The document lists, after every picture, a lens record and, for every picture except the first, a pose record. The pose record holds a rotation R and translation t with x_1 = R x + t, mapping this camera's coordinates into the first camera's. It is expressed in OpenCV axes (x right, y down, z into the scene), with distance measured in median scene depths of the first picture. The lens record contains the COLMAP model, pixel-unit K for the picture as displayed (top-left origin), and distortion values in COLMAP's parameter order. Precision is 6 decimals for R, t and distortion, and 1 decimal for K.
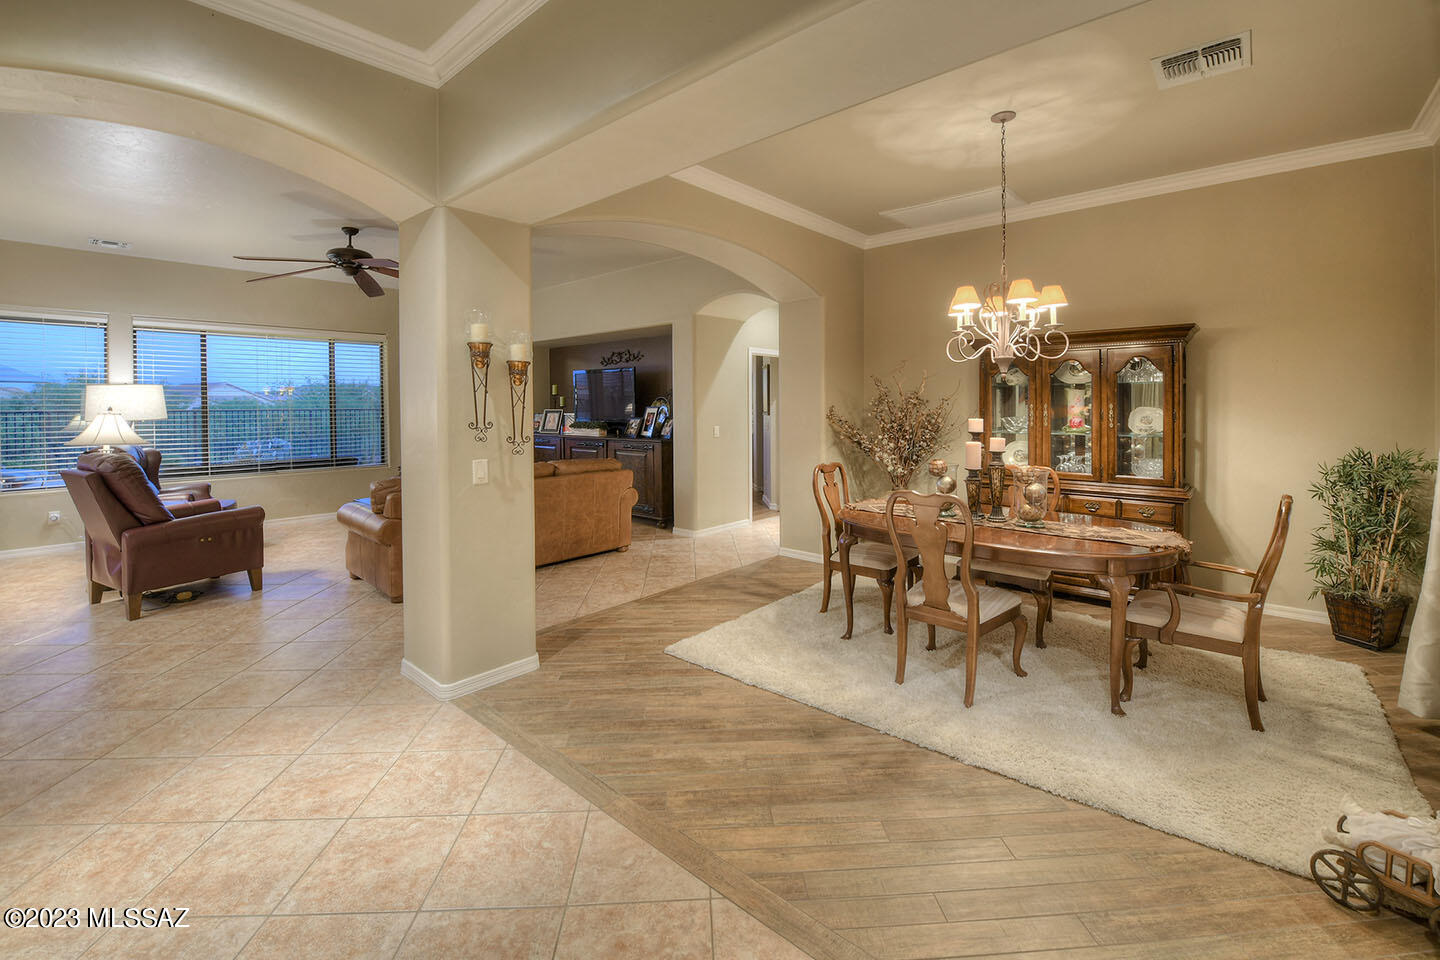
lens RADIAL K [[580.7, 0, 734.4], [0, 580.7, 416.2], [0, 0, 1]] dist [-0.011106, -0.001299]
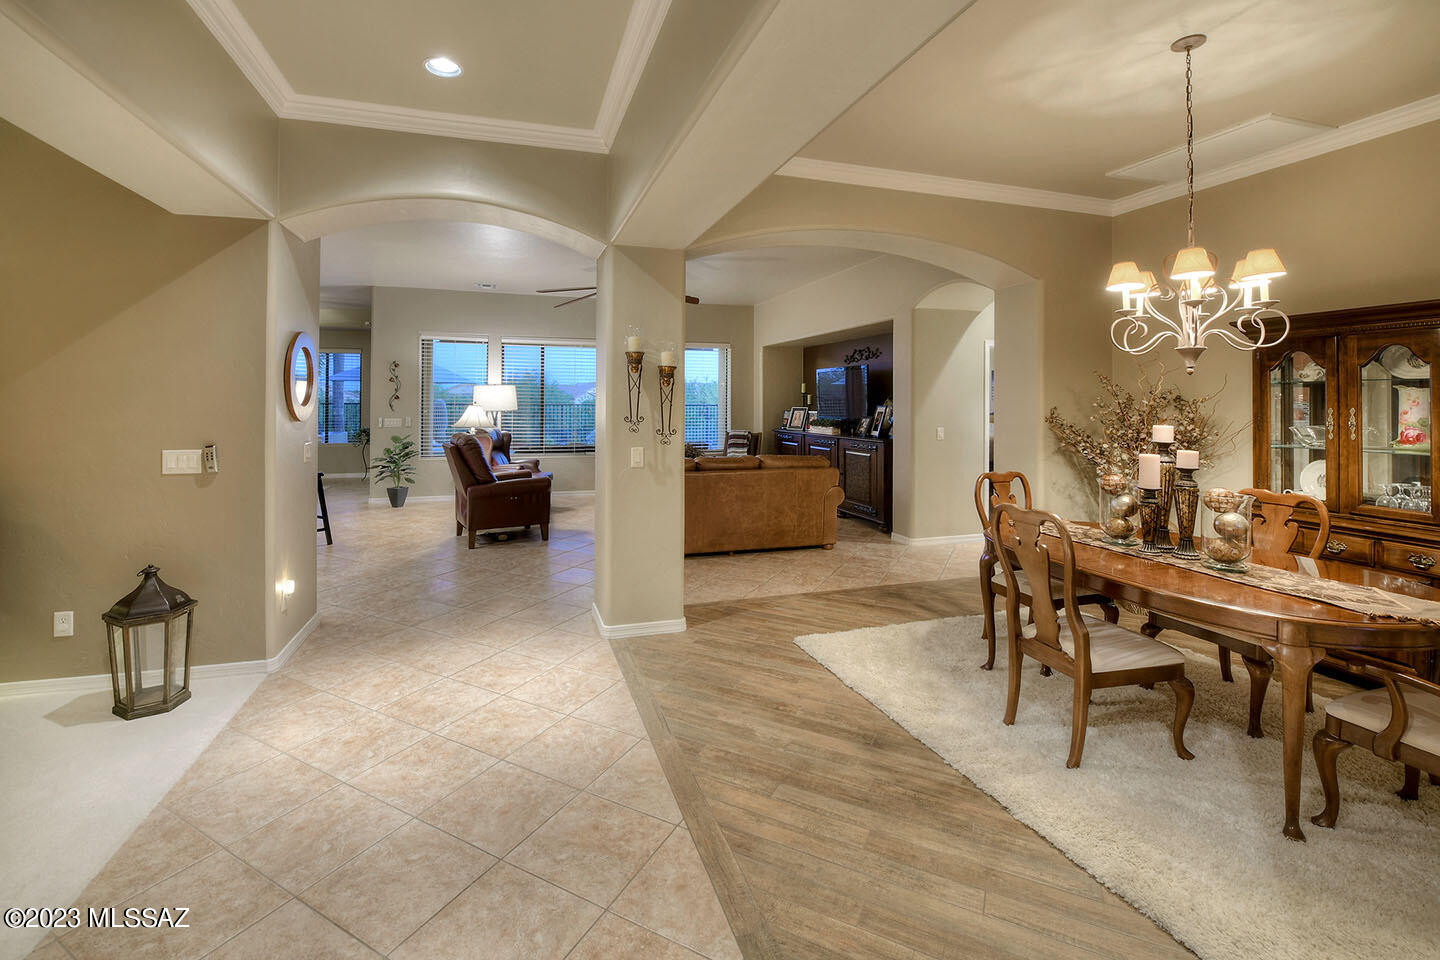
lens RADIAL K [[619.9, 0, 736.5], [0, 619.9, 402.8], [0, 0, 1]] dist [-0.008666, -0.002719]
pose [[0.864375, 0.010029, -0.502748, 0.362166], [-0.019578, 0.999714, -0.013717, -0.004096], [0.502467, 0.021699, 0.864324, -0.023370]]
